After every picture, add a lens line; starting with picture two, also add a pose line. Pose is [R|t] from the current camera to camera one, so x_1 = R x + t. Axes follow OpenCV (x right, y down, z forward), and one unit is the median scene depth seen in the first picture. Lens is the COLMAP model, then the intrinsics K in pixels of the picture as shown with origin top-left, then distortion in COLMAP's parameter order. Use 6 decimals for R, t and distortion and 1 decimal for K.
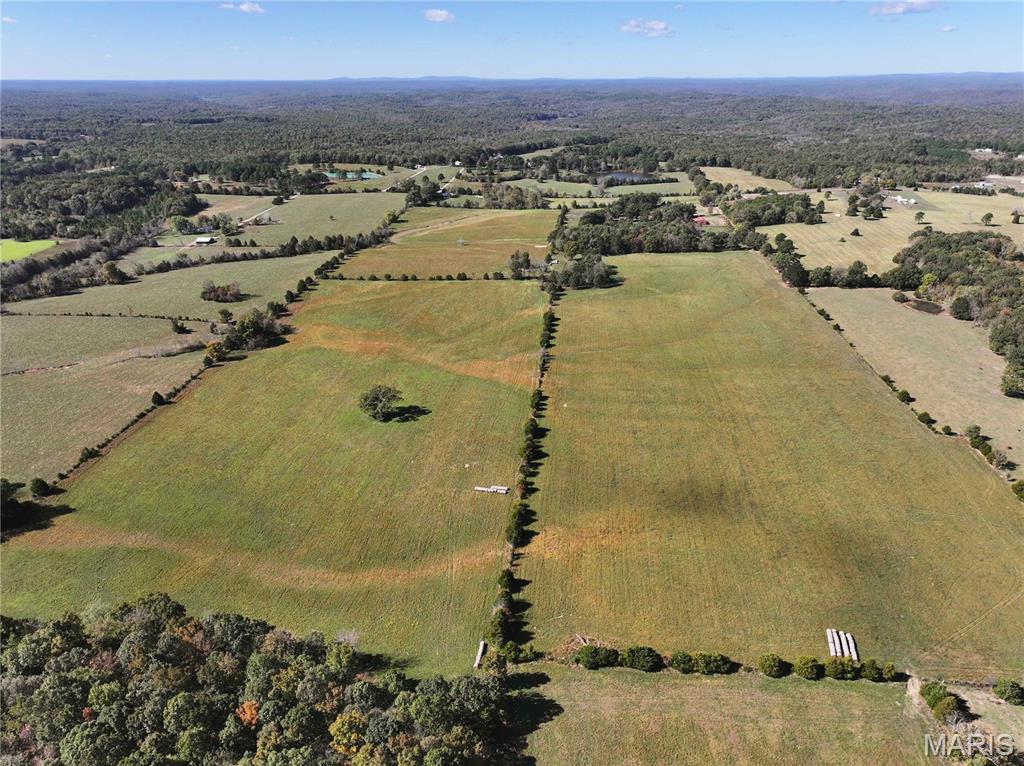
lens RADIAL K [[721.7, 0, 515.0], [0, 721.7, 379.7], [0, 0, 1]] dist [-0.010294, 0.027105]
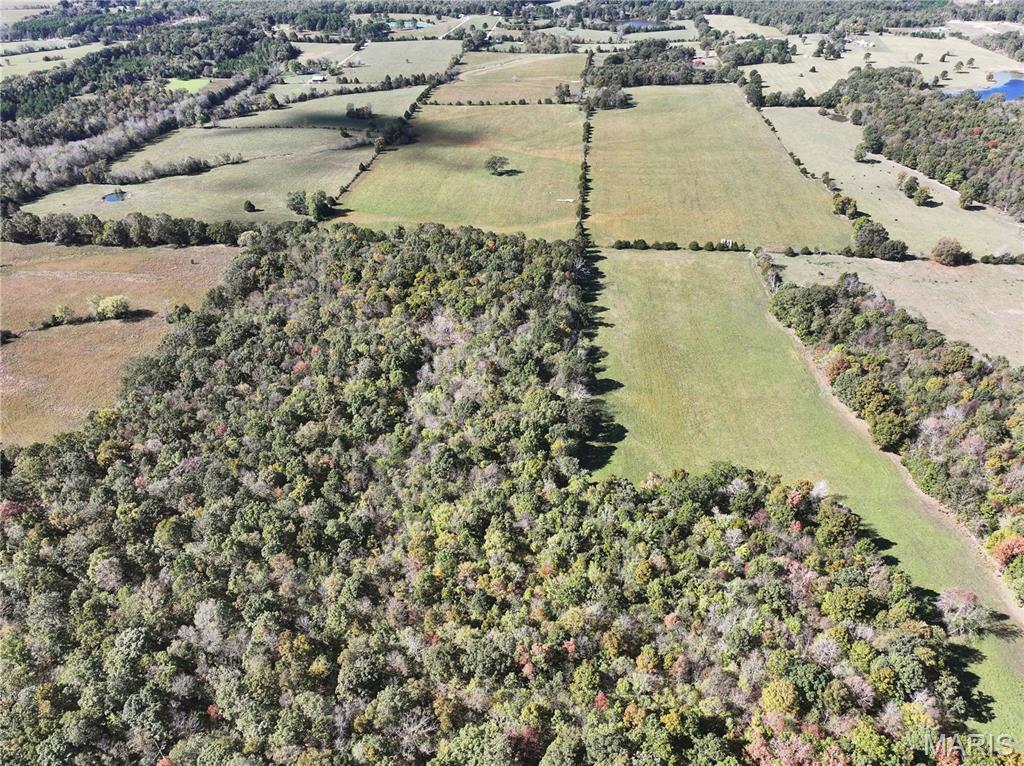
lens RADIAL K [[721.7, 0, 515.0], [0, 721.7, 379.7], [0, 0, 1]] dist [-0.010294, 0.027105]
pose [[0.999940, 0.000162, -0.010942, -0.057453], [0.001848, 0.983038, 0.183392, 0.105300], [0.010786, -0.183401, 0.982979, -0.388019]]
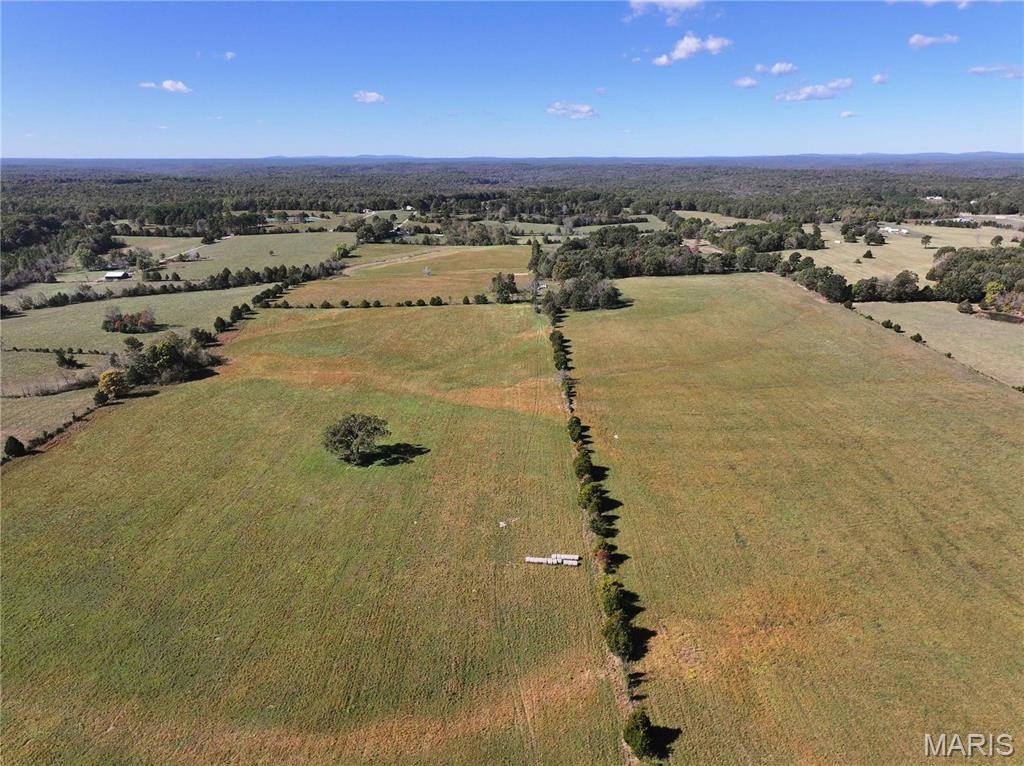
lens RADIAL K [[721.7, 0, 515.0], [0, 721.7, 379.7], [0, 0, 1]] dist [-0.010294, 0.027105]
pose [[0.996159, -0.024386, 0.084103, -0.044024], [0.032512, 0.994787, -0.096649, 0.022399], [-0.081307, 0.099012, 0.991759, 0.146972]]
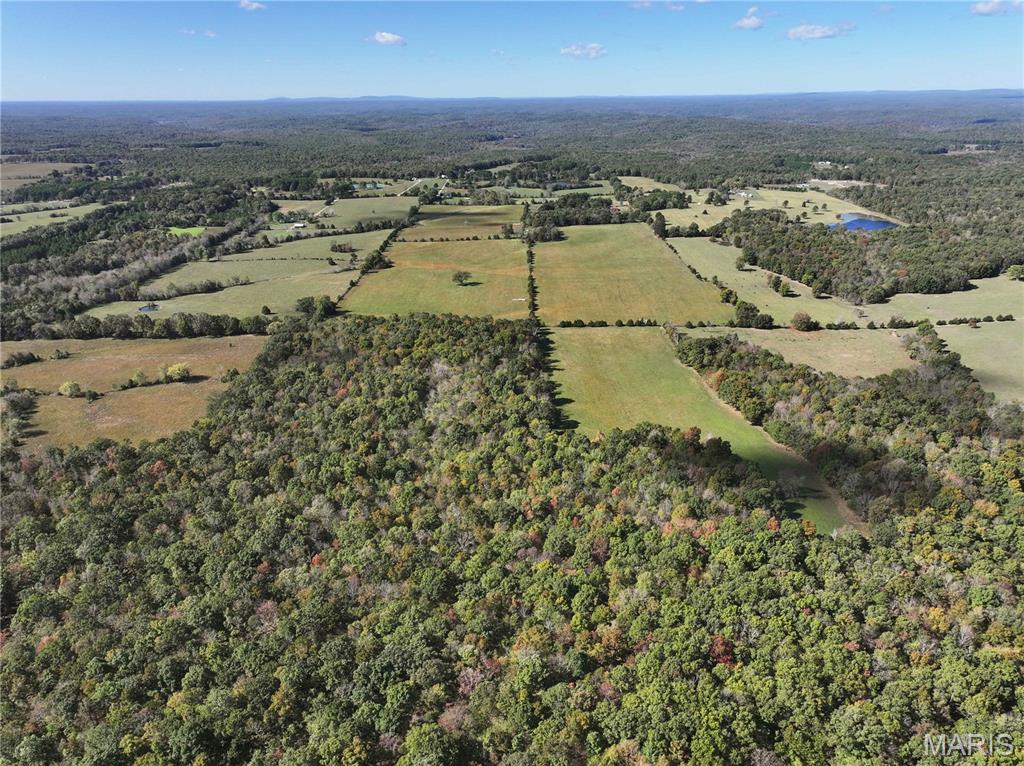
lens RADIAL K [[721.7, 0, 515.0], [0, 721.7, 379.7], [0, 0, 1]] dist [-0.010294, 0.027105]
pose [[0.996692, -0.034347, 0.073657, -0.093123], [0.035934, 0.999147, -0.020331, 0.186397], [-0.072896, 0.022911, 0.997076, -0.575082]]
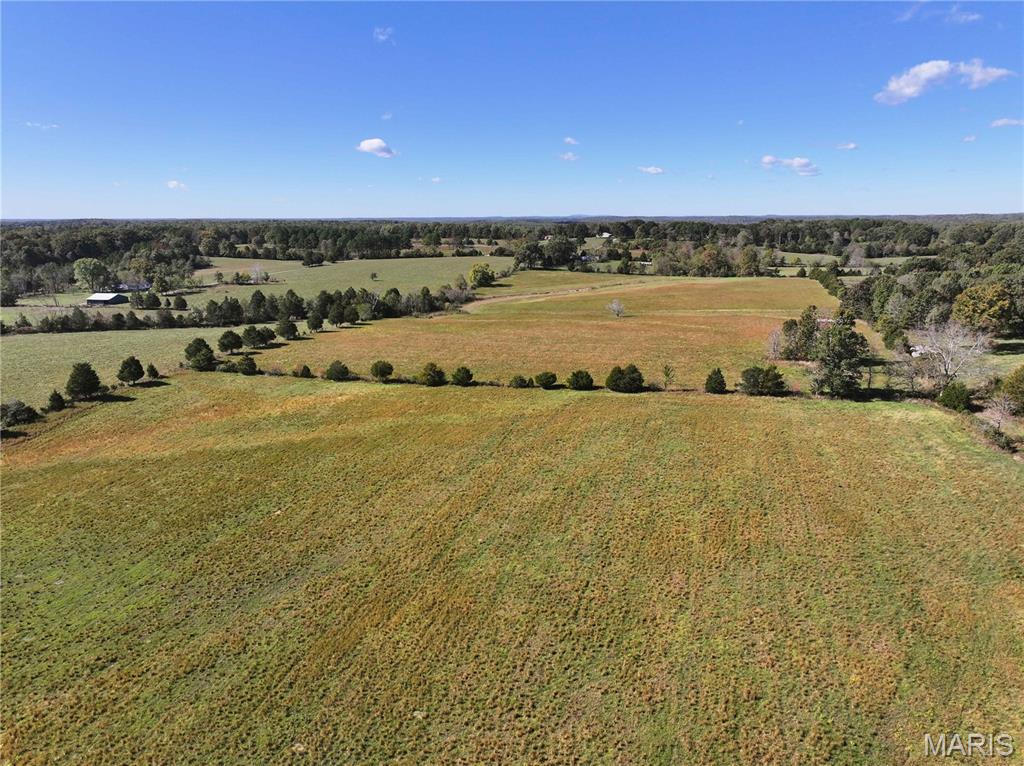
lens RADIAL K [[721.7, 0, 515.0], [0, 721.7, 379.7], [0, 0, 1]] dist [-0.010294, 0.027105]
pose [[0.981463, 0.041583, -0.187084, -0.050154], [-0.073732, 0.982971, -0.168321, -0.072648], [0.176899, 0.178995, 0.967816, 0.568258]]
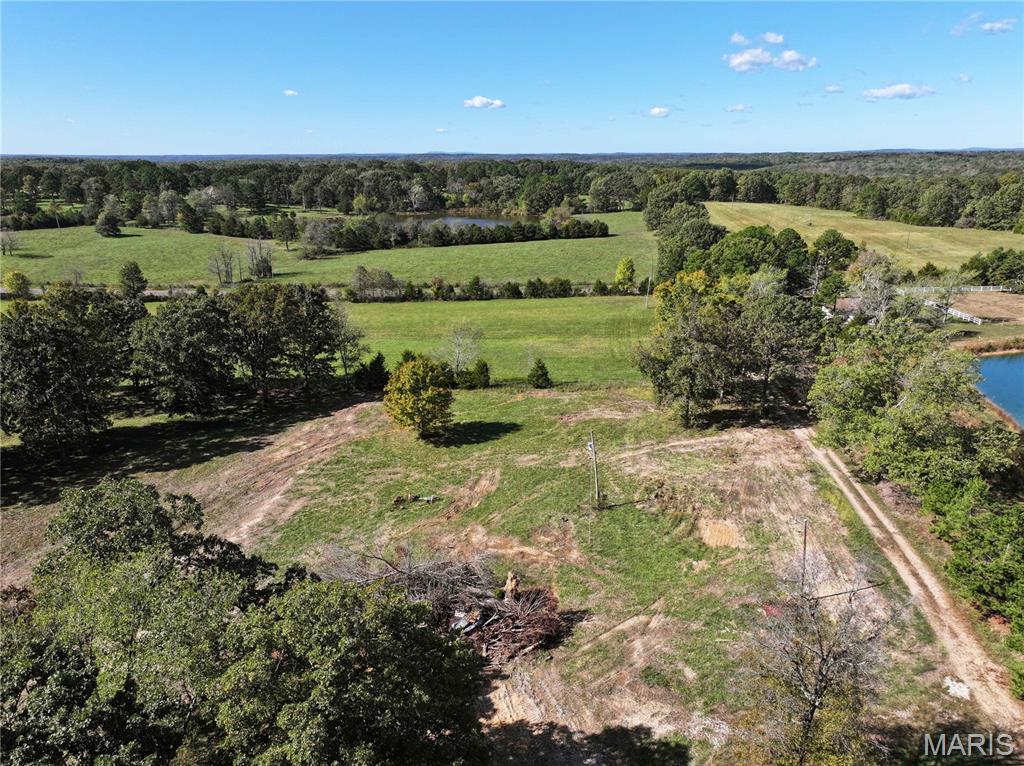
lens RADIAL K [[721.7, 0, 515.0], [0, 721.7, 379.7], [0, 0, 1]] dist [-0.010294, 0.027105]
pose [[0.999938, 0.007608, -0.008119, 0.276385], [-0.008347, 0.995419, -0.095242, -0.275730], [0.007357, 0.095303, 0.995421, 1.044604]]
